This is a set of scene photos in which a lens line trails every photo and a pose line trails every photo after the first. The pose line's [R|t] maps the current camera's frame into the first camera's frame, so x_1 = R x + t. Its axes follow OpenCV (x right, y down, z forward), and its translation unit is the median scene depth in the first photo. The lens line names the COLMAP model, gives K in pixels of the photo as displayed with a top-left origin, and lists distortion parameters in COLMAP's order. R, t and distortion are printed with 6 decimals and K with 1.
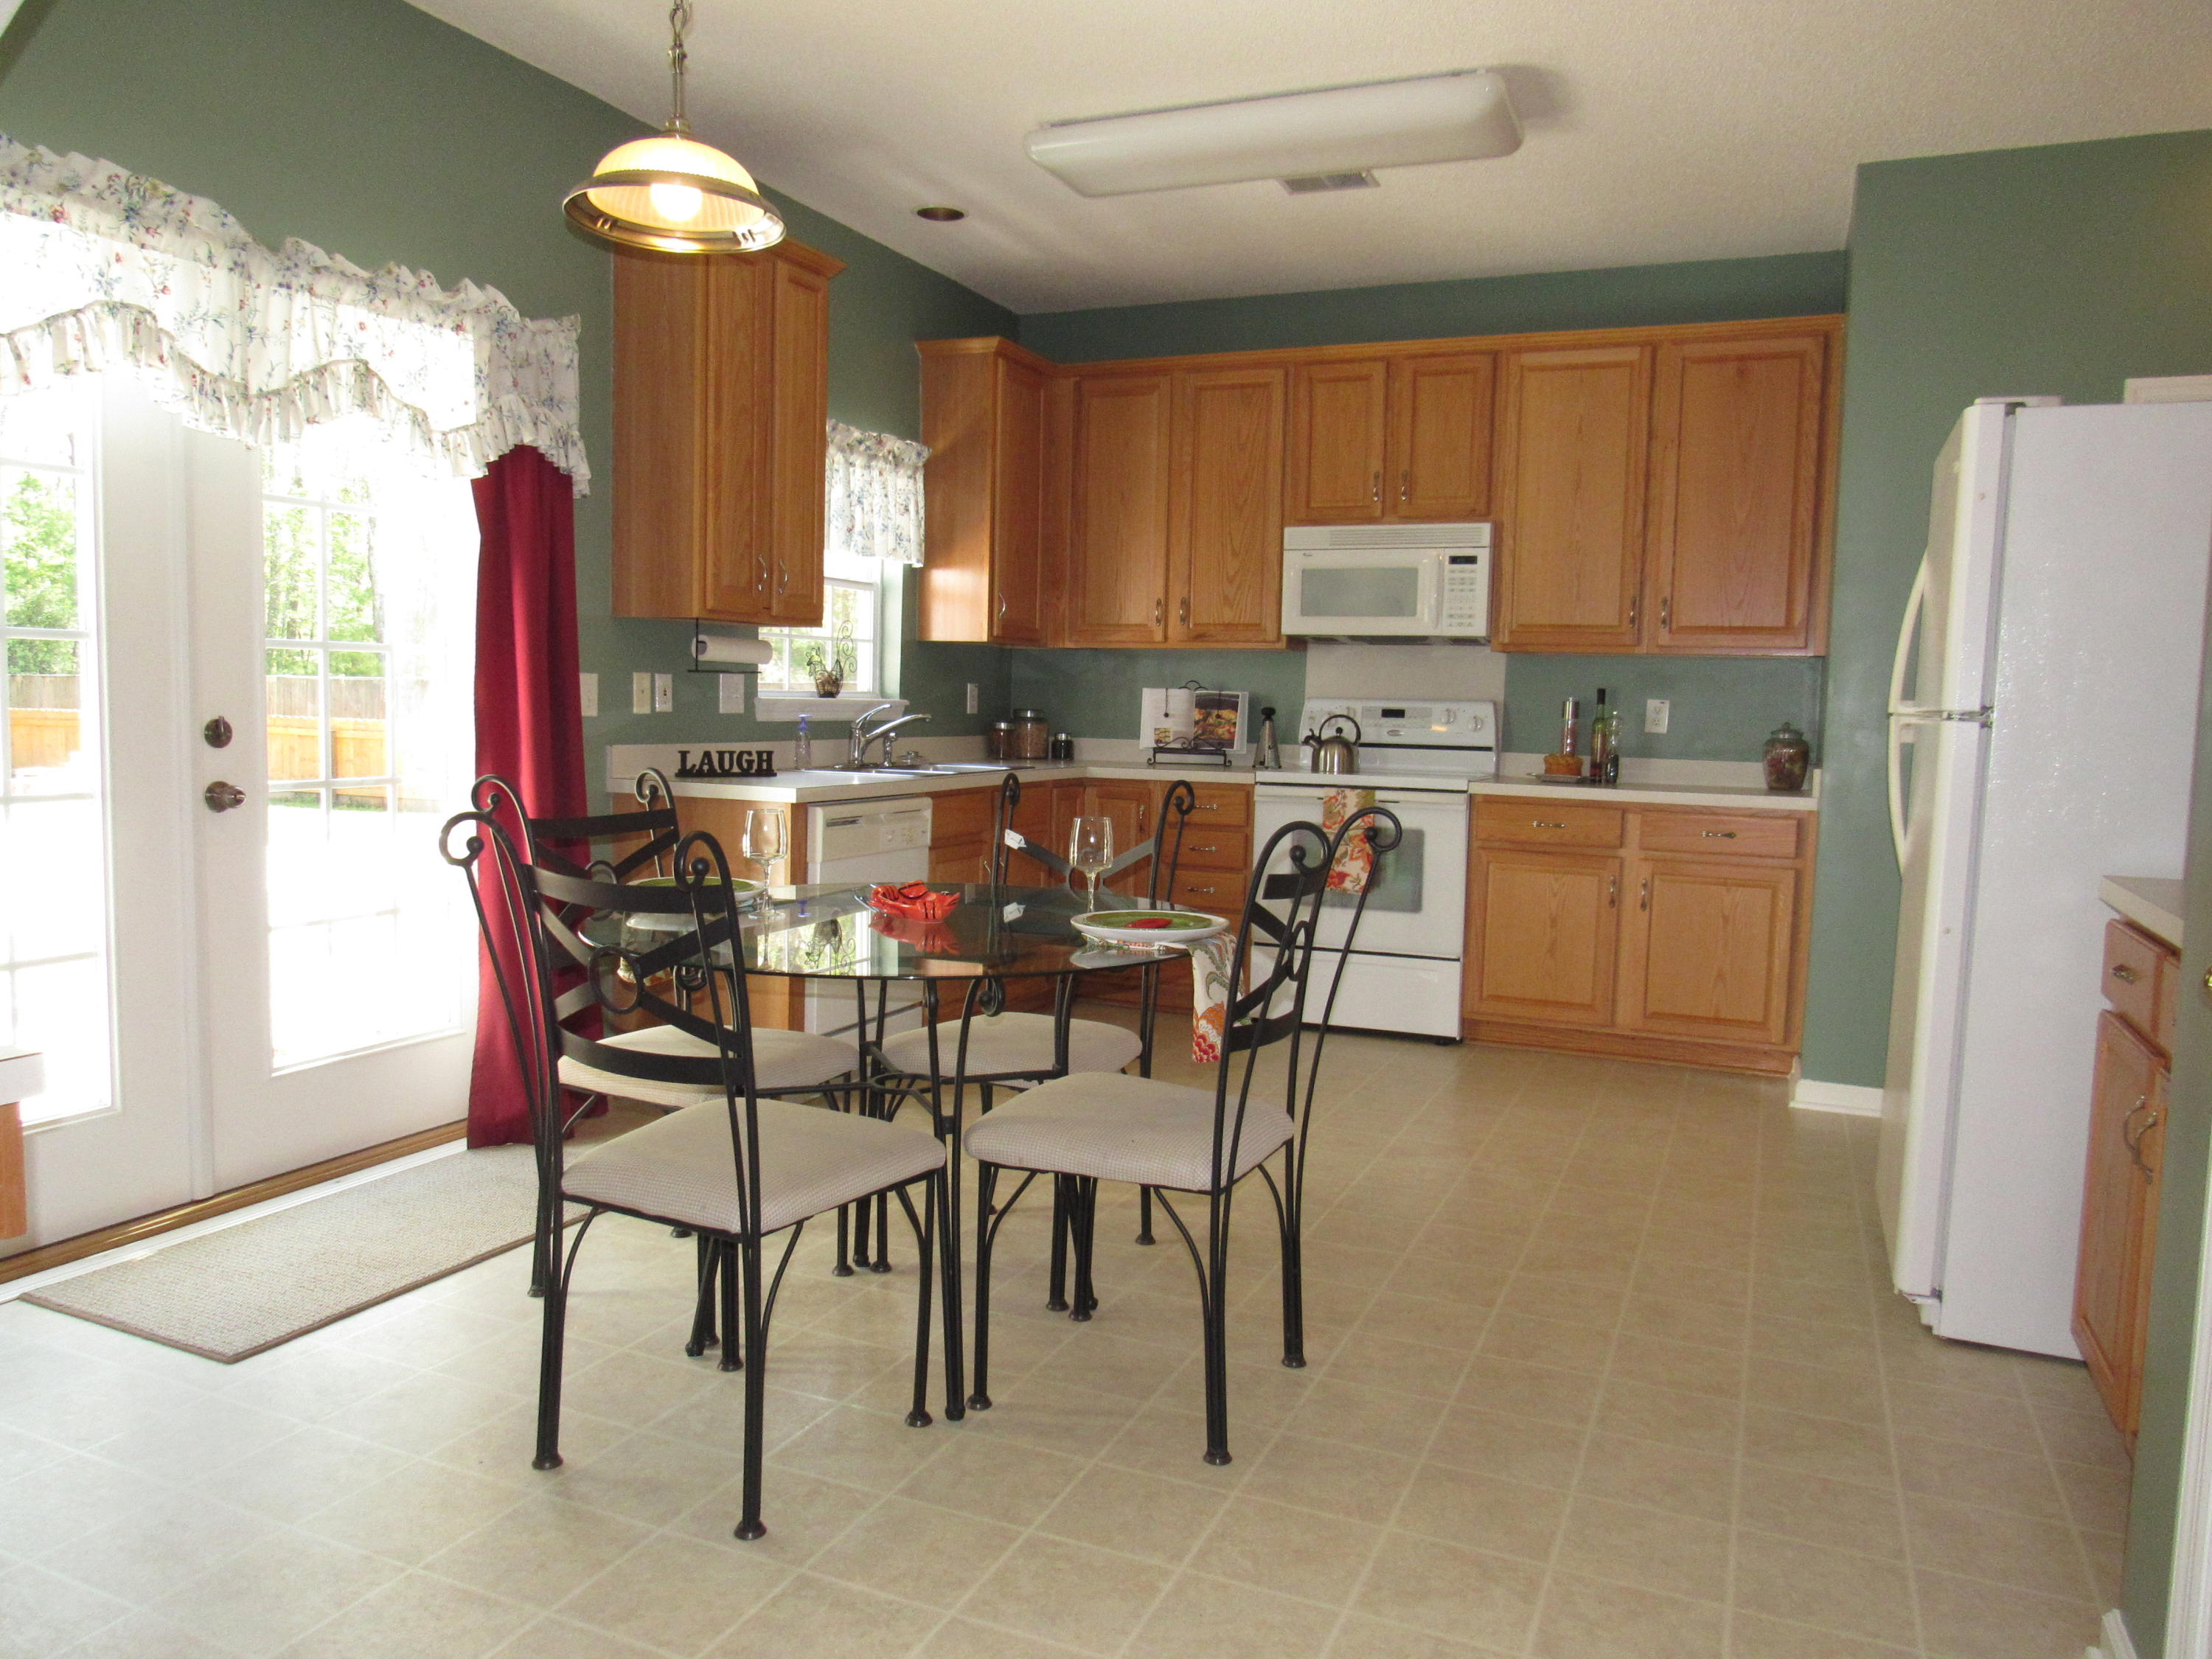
lens RADIAL K [[1586.5, 0, 1092.8], [0, 1586.5, 825.3], [0, 0, 1]] dist [-0.017899, 0.023465]
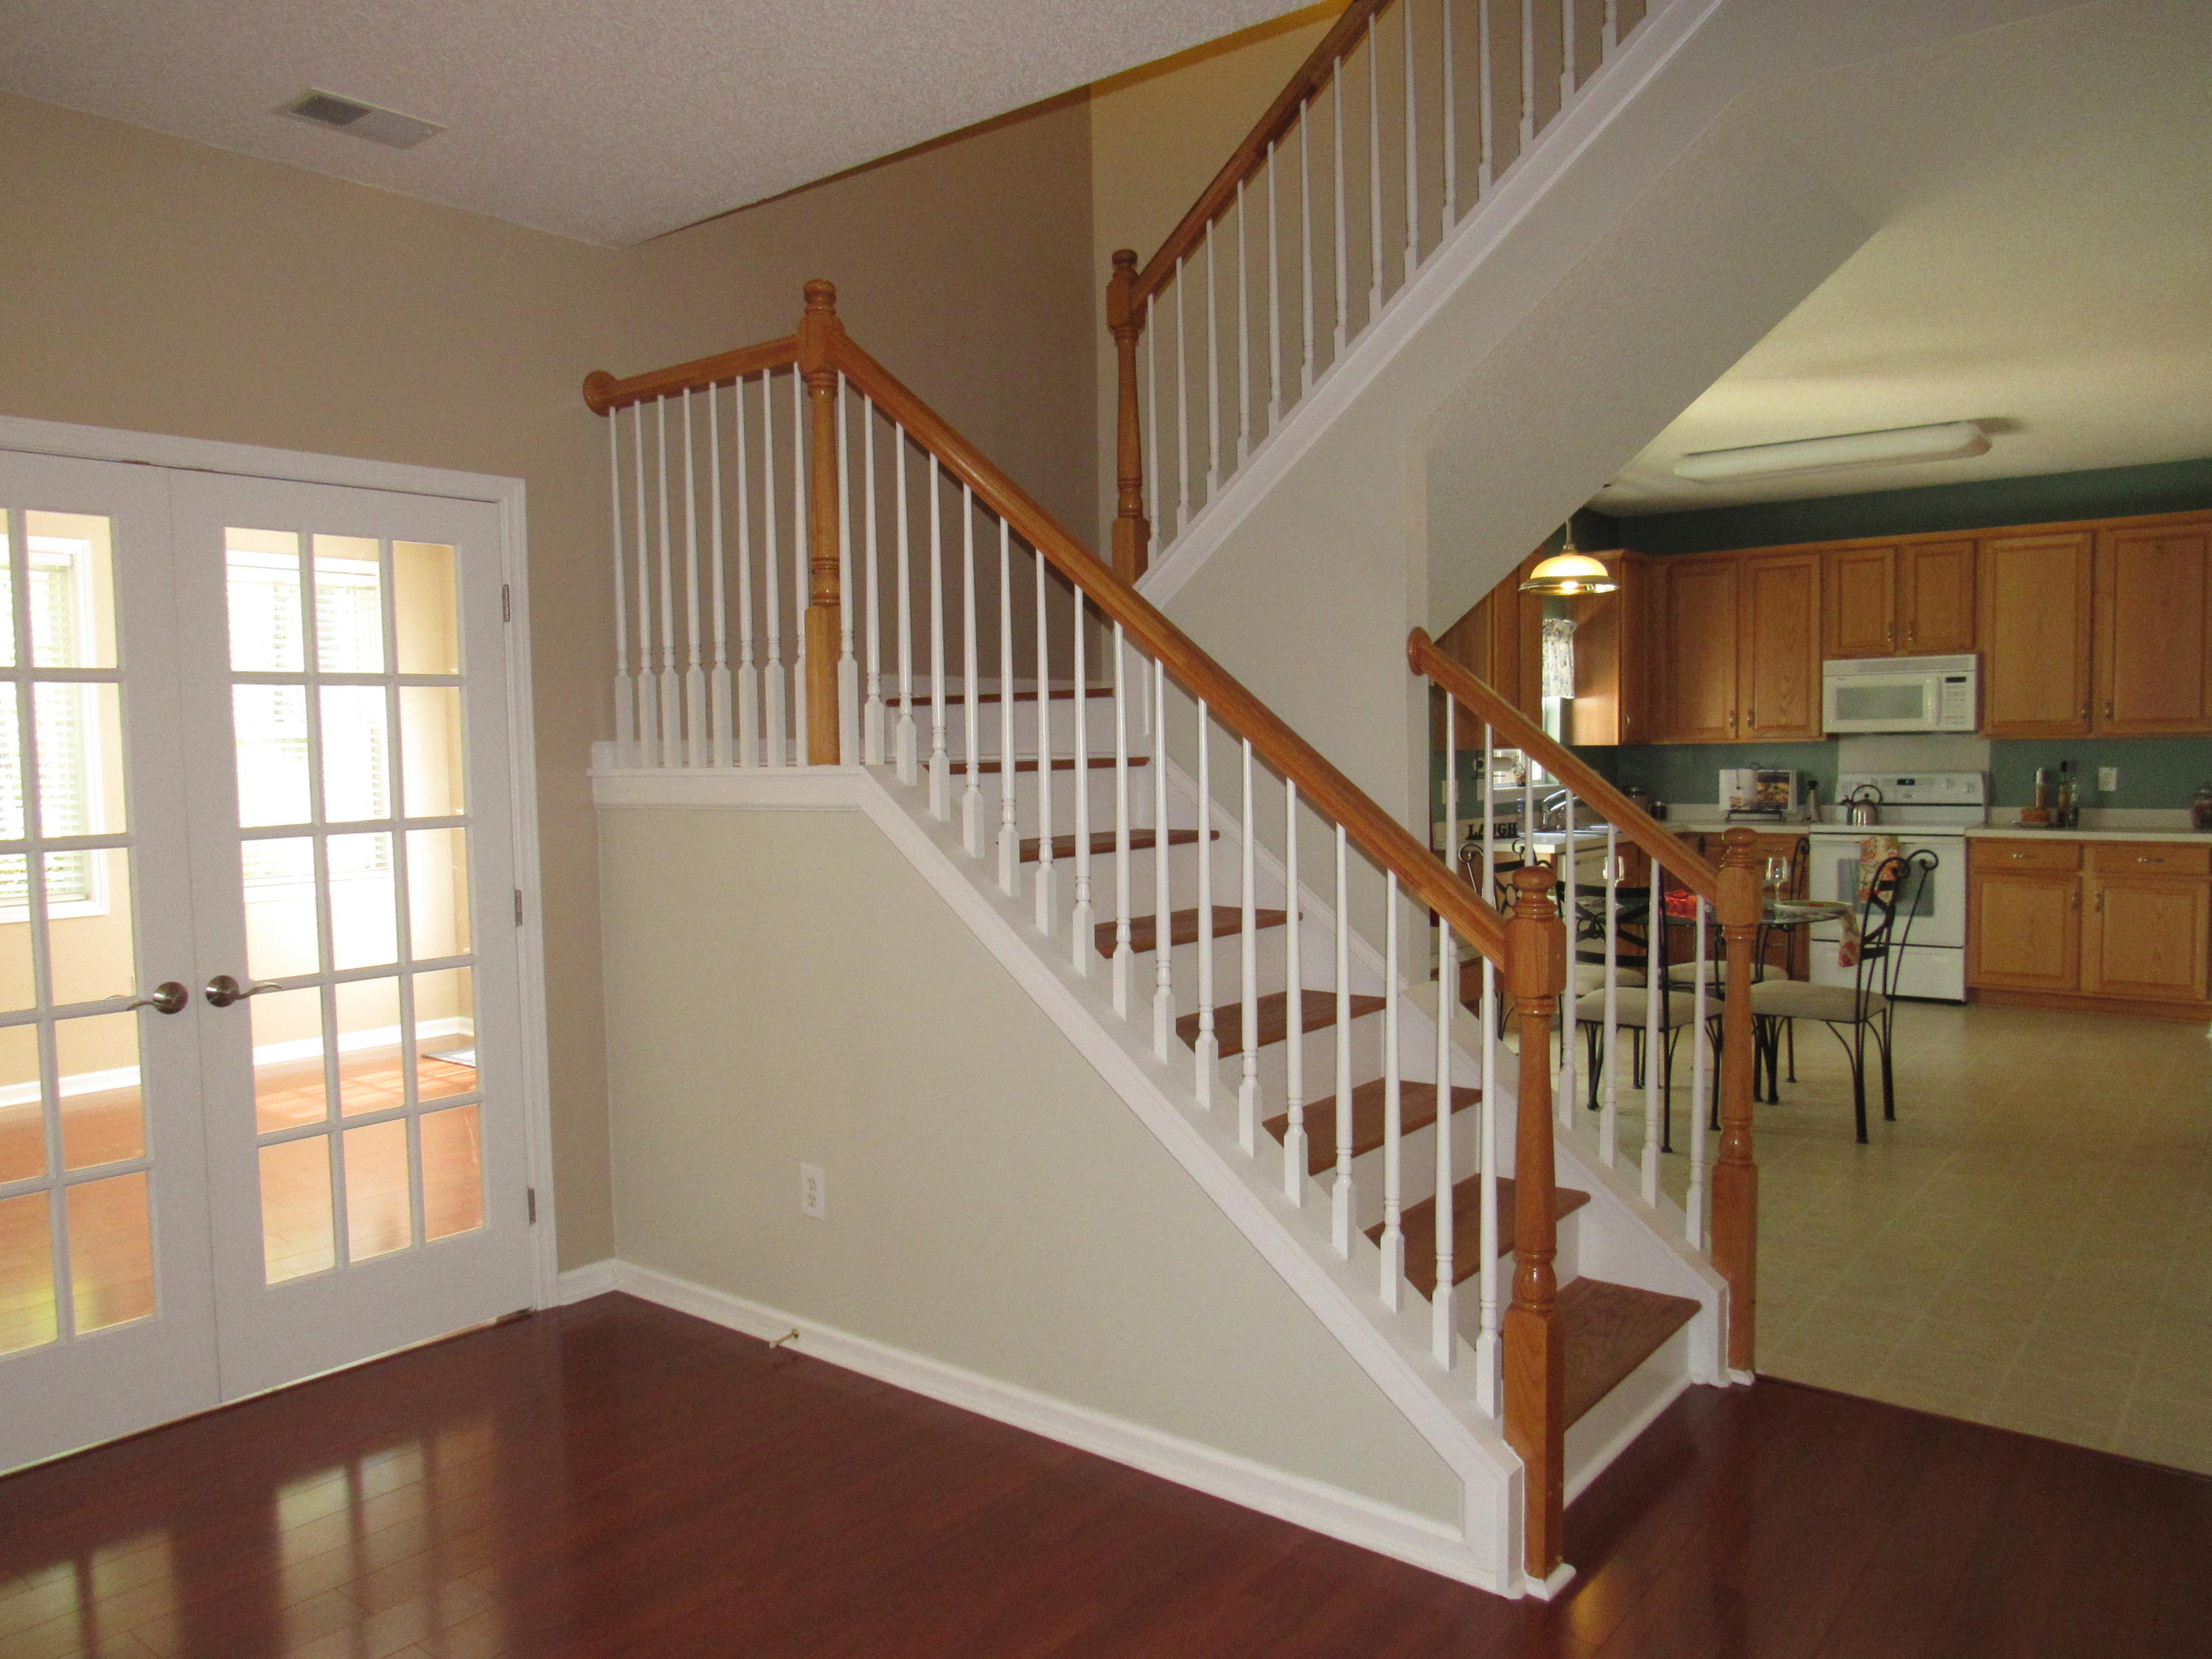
lens RADIAL K [[1586.5, 0, 1122.0], [0, 1586.5, 835.1], [0, 0, 1]] dist [-0.017899, 0.023465]
pose [[0.969273, -0.025640, -0.244649, -0.162321], [0.019980, 0.999473, -0.025589, 0.000912], [0.245176, 0.019915, 0.969274, -0.614737]]
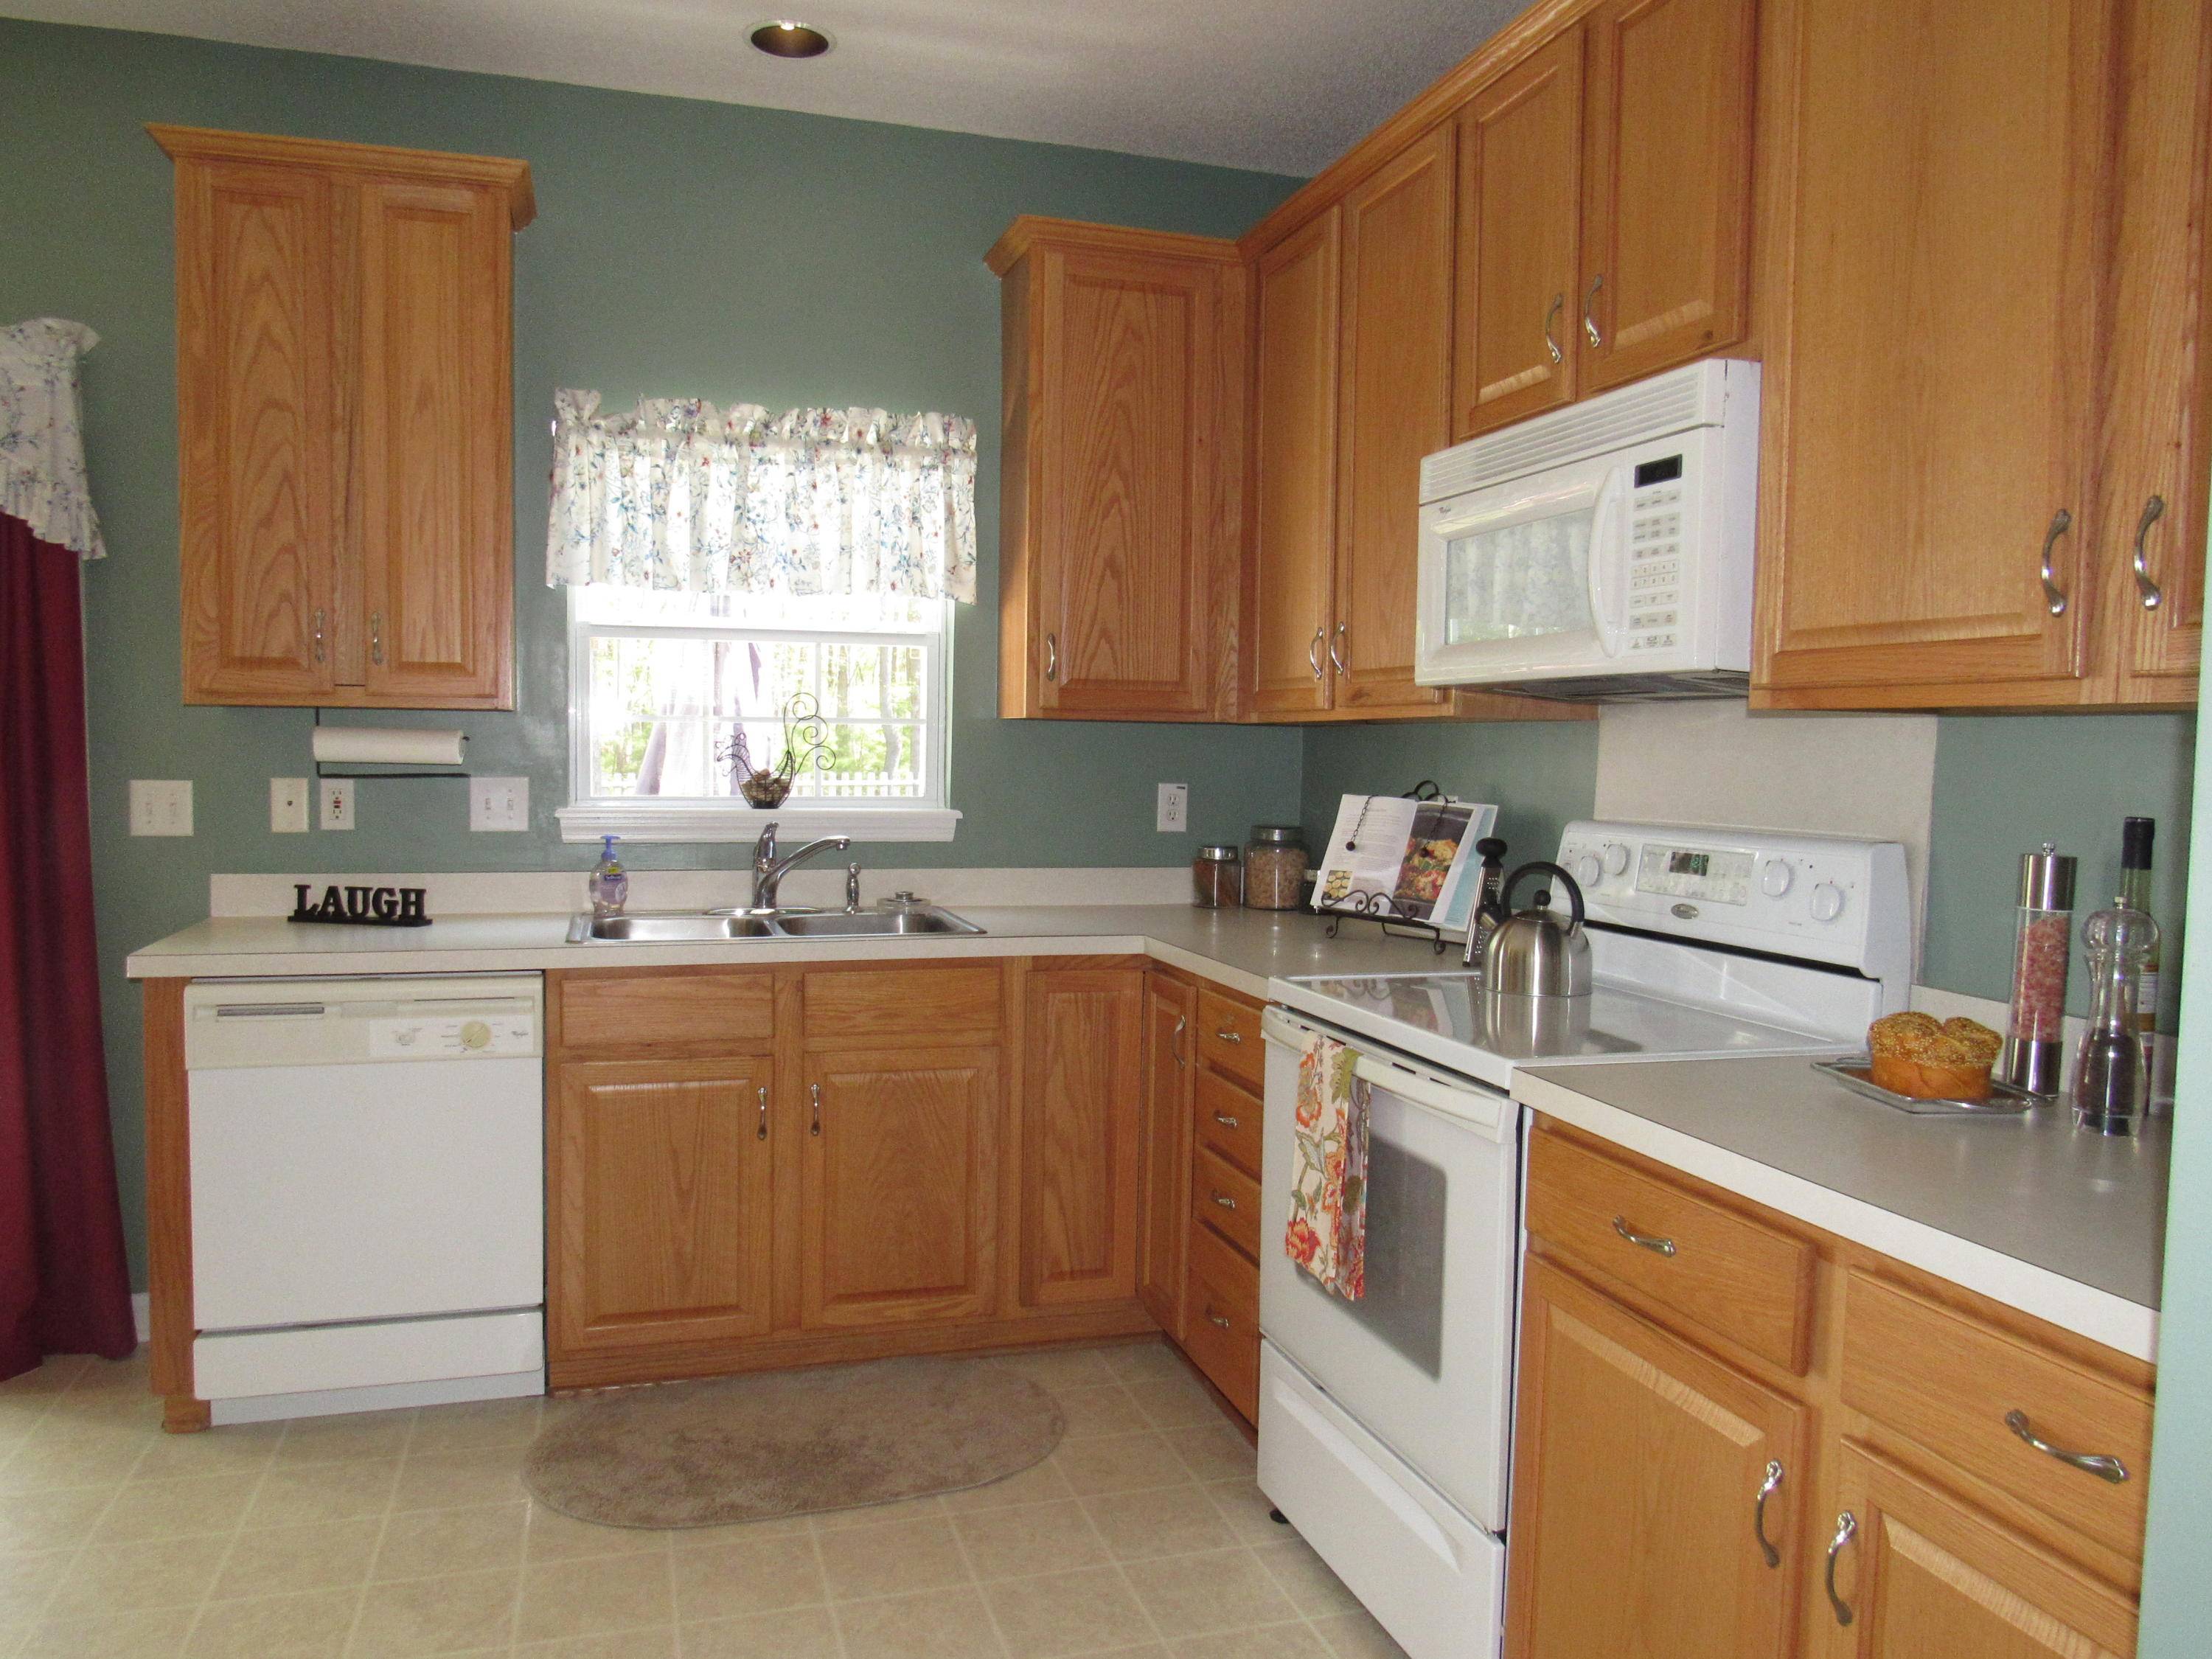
lens RADIAL K [[1586.5, 0, 1101.4], [0, 1586.5, 833.2], [0, 0, 1]] dist [-0.017899, 0.023465]
pose [[0.646176, 0.028836, -0.762643, 0.425902], [-0.061704, 0.997988, -0.014547, -0.065960], [0.760690, 0.056458, 0.646656, 0.642478]]
